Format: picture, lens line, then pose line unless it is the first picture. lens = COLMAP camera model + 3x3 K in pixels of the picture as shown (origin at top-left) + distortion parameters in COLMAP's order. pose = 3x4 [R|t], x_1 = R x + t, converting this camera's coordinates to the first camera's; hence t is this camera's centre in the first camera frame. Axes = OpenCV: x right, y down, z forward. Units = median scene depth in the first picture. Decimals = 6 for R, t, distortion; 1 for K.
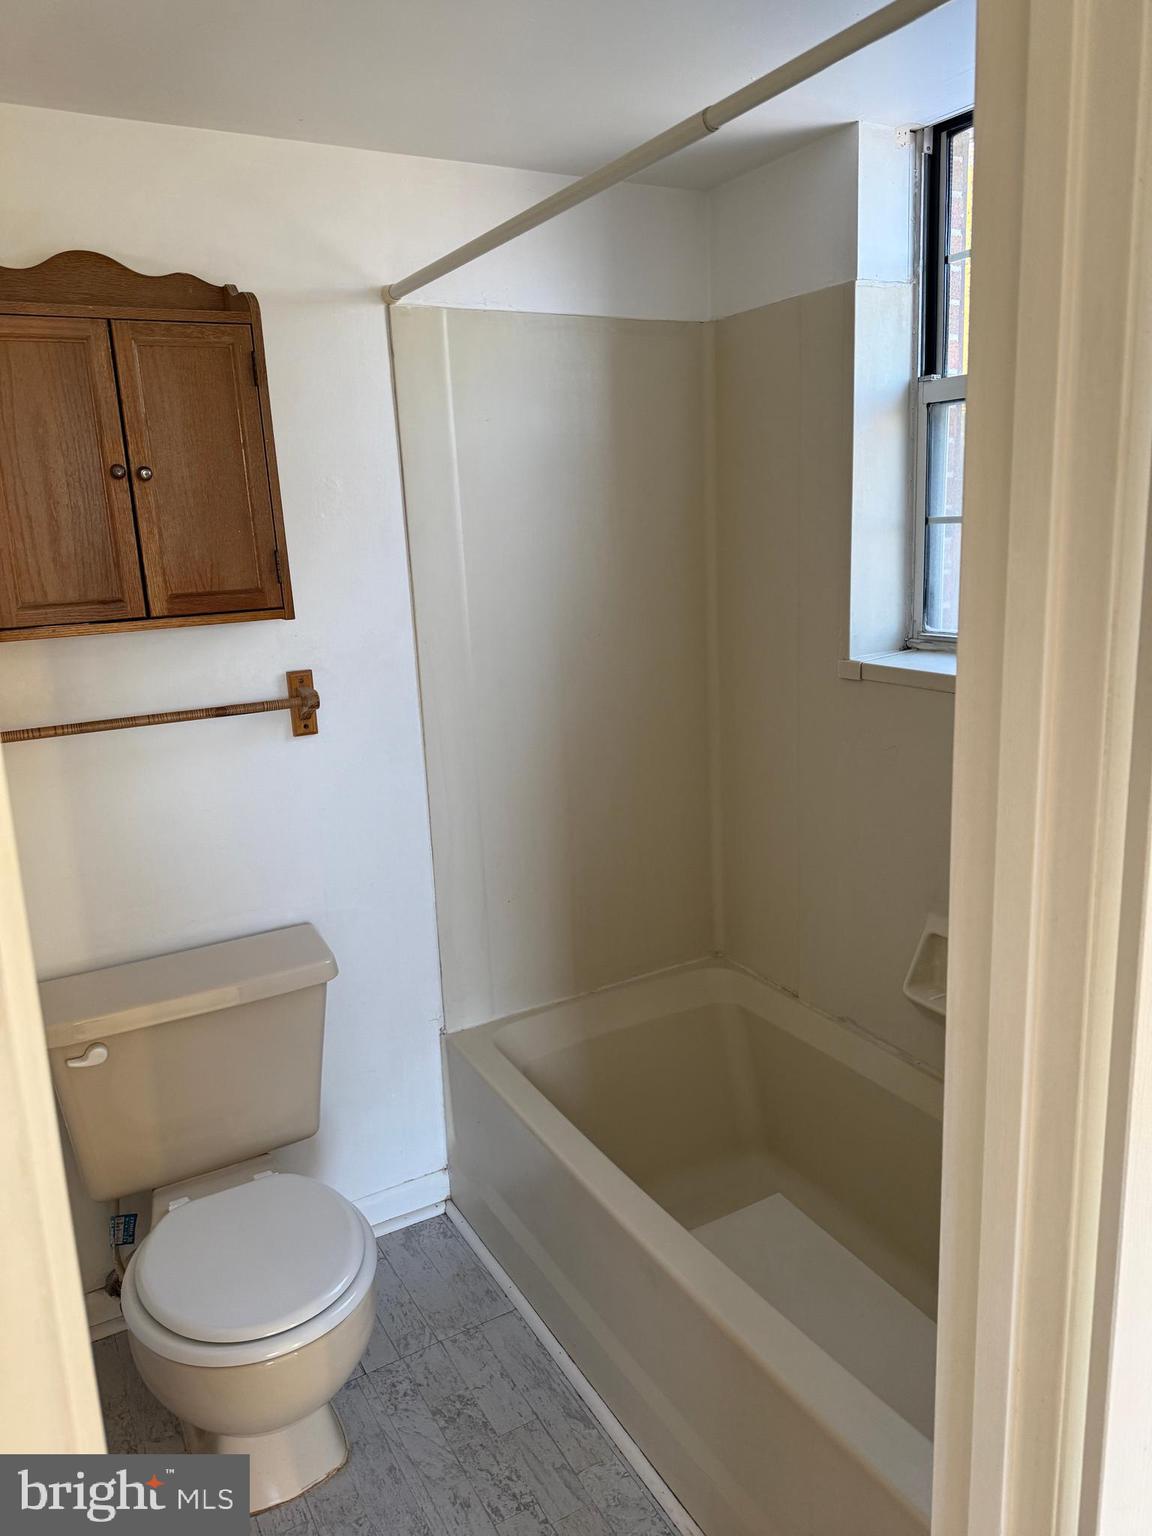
lens RADIAL K [[1091.3, 0, 590.8], [0, 1091.3, 777.7], [0, 0, 1]] dist [0.031971, -0.033993]
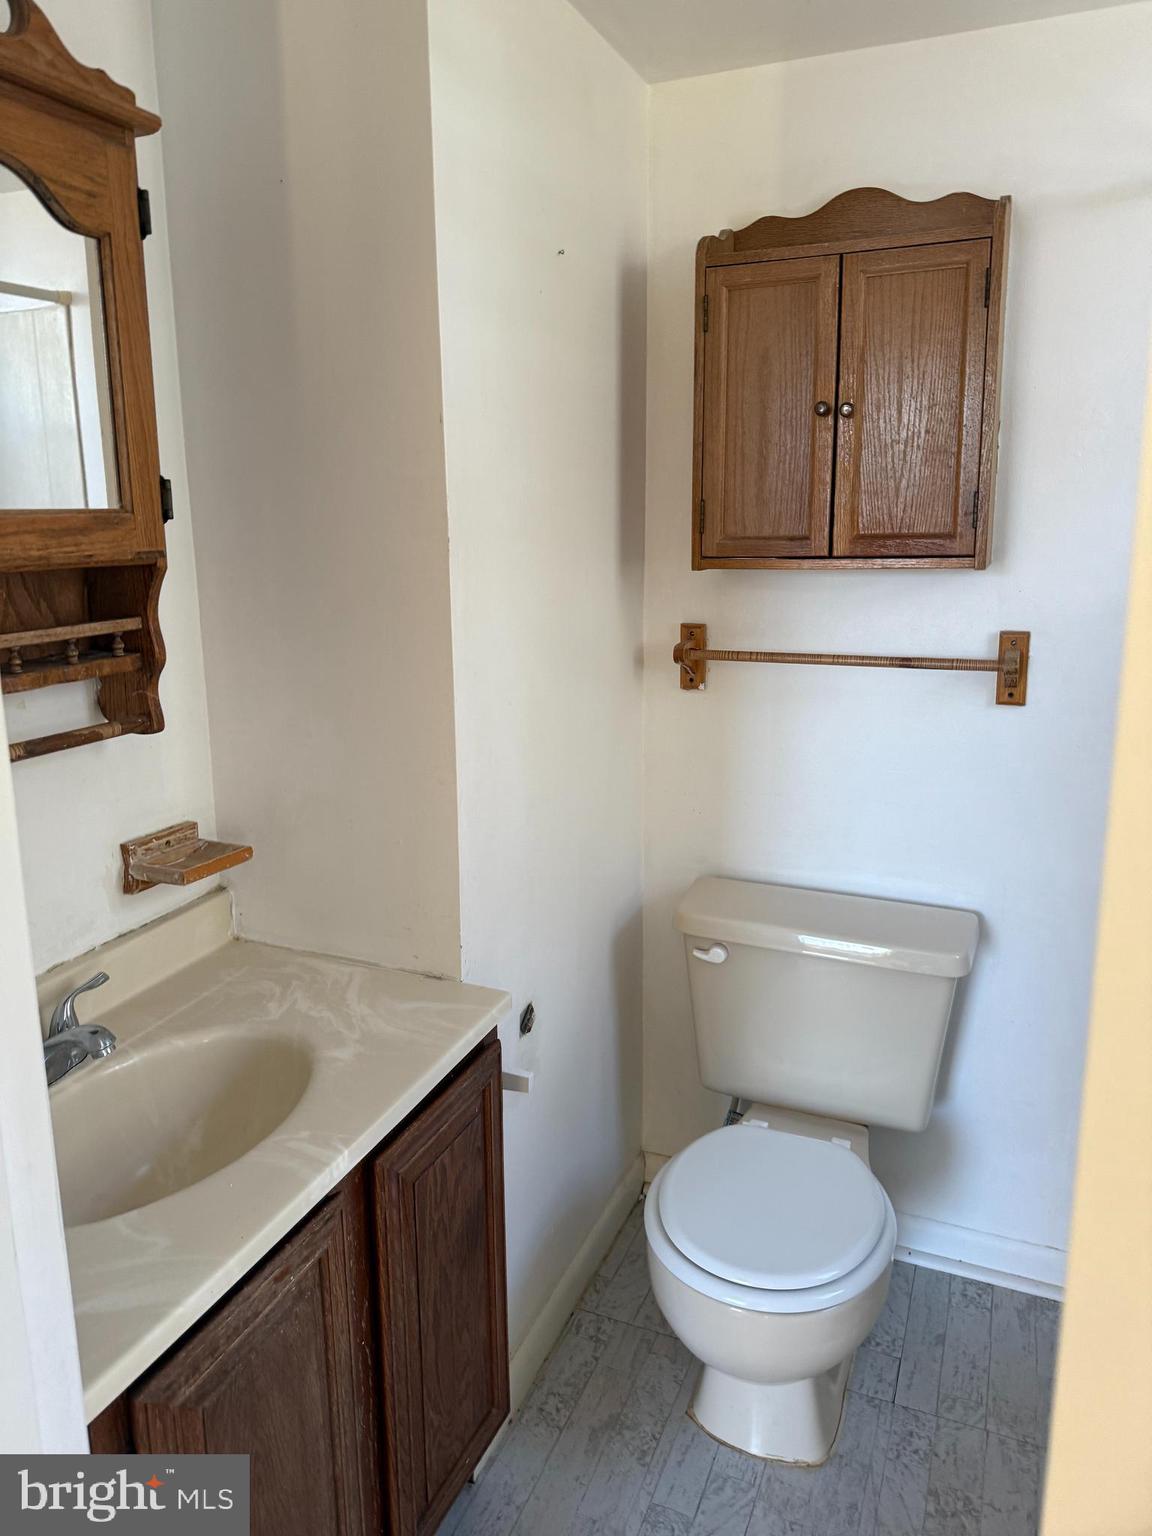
lens RADIAL K [[1091.3, 0, 588.2], [0, 1091.3, 761.9], [0, 0, 1]] dist [0.031971, -0.033993]
pose [[0.585962, 0.210779, -0.782446, 0.280606], [-0.193464, 0.974045, 0.117510, -0.037213], [0.786905, 0.082519, 0.611531, 0.226613]]
